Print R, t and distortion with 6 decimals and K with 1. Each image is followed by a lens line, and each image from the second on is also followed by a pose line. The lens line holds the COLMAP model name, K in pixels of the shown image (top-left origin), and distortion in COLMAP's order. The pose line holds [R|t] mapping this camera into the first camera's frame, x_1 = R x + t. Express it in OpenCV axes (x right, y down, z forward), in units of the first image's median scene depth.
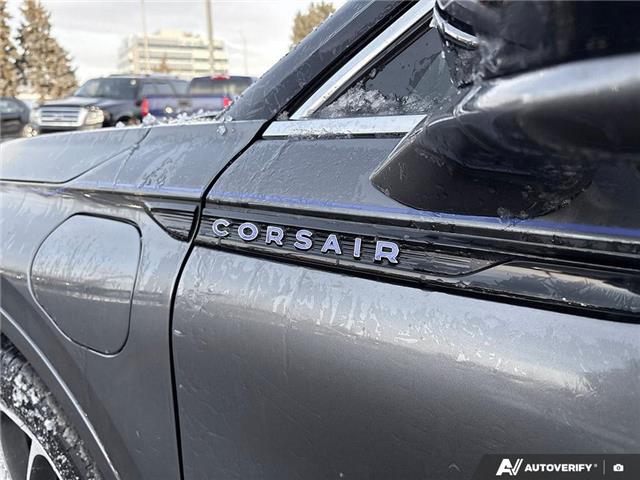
lens RADIAL K [[489.2, 0, 316.0], [0, 489.2, 241.5], [0, 0, 1]] dist [0.070465, -0.086448]
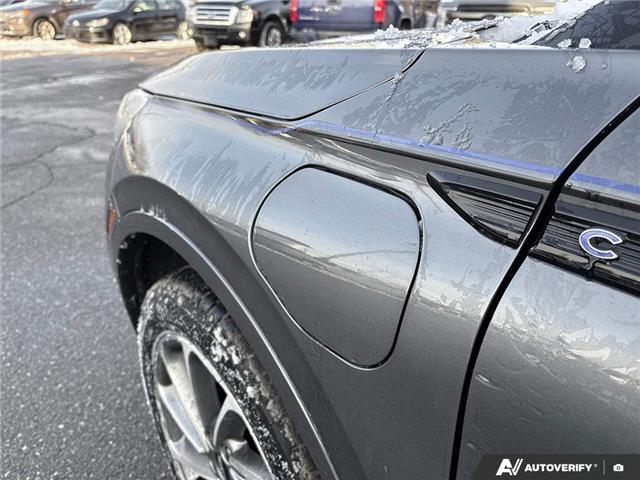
lens RADIAL K [[484.2, 0, 320.2], [0, 484.2, 228.6], [0, 0, 1]] dist [0.062059, -0.086869]
pose [[0.967906, 0.108899, -0.226493, -0.247932], [-0.070364, 0.982624, 0.171755, -0.078476], [0.241261, -0.150306, 0.958750, 0.228696]]
